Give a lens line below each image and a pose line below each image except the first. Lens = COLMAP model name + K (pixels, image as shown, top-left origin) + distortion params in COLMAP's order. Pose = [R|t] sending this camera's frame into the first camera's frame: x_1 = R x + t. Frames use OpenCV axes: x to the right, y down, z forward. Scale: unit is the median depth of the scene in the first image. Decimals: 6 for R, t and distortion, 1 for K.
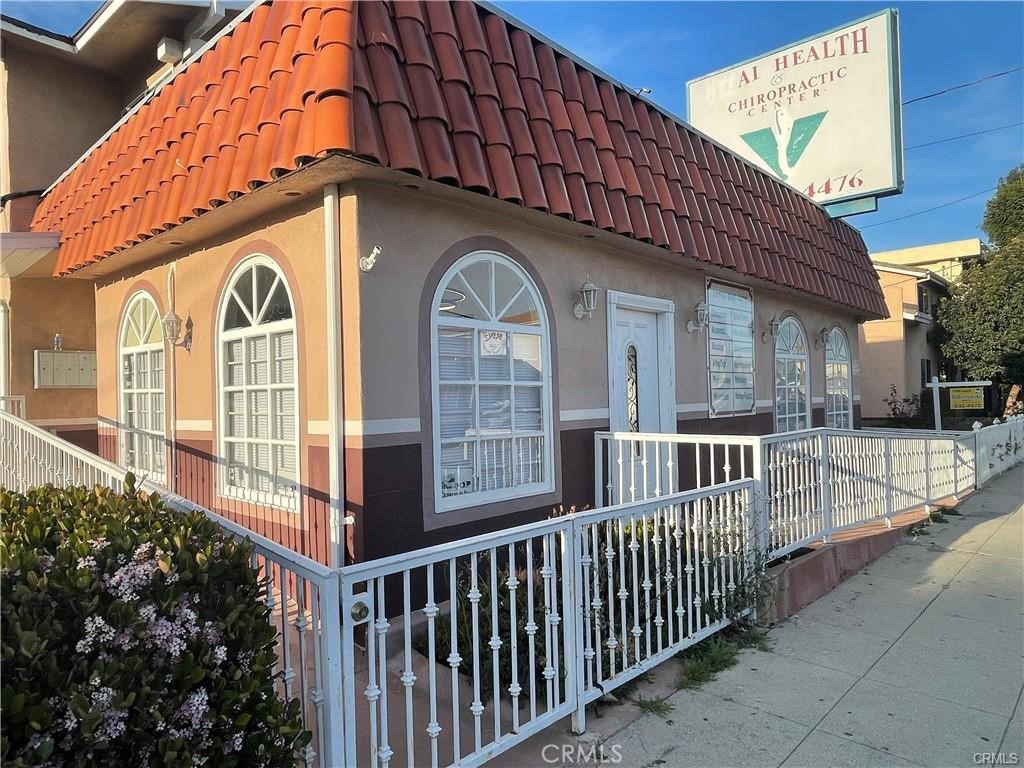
lens RADIAL K [[669.0, 0, 504.9], [0, 669.0, 381.9], [0, 0, 1]] dist [-0.009922, -0.003692]
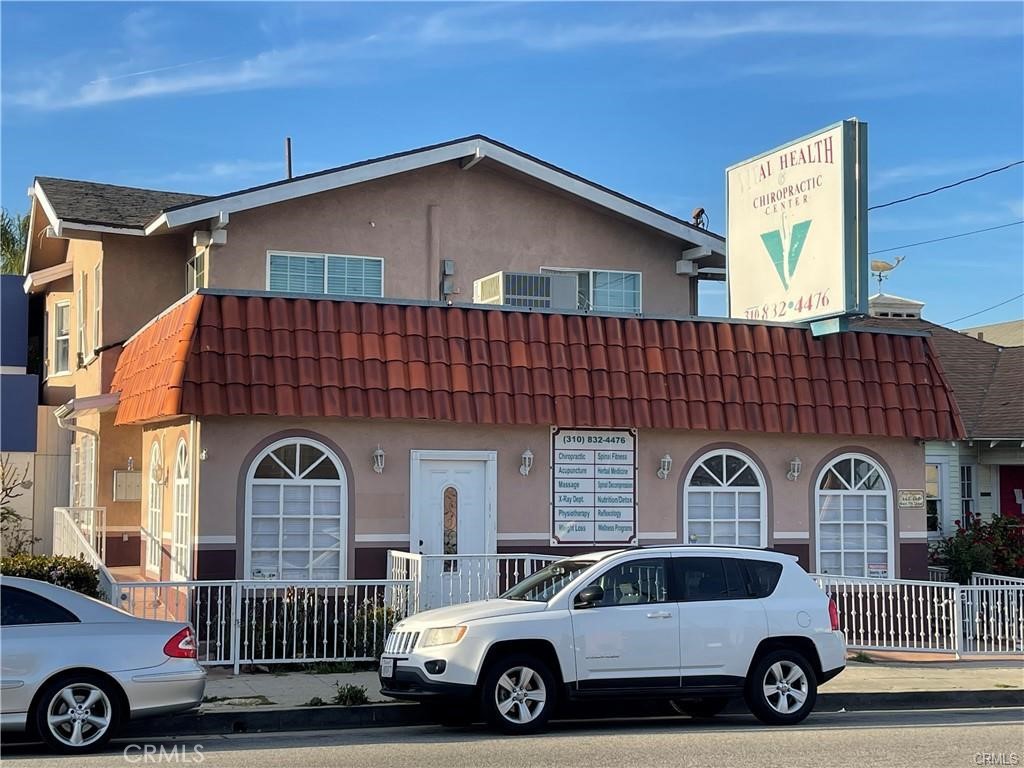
lens RADIAL K [[1534.8, 0, 507.9], [0, 1534.8, 354.4], [0, 0, 1]] dist [0.060652, 0.000000]
pose [[0.895990, -0.012638, -0.443895, 1.303204], [-0.015544, 0.998090, -0.059793, -0.108779], [0.443803, 0.060474, 0.894082, -1.335353]]
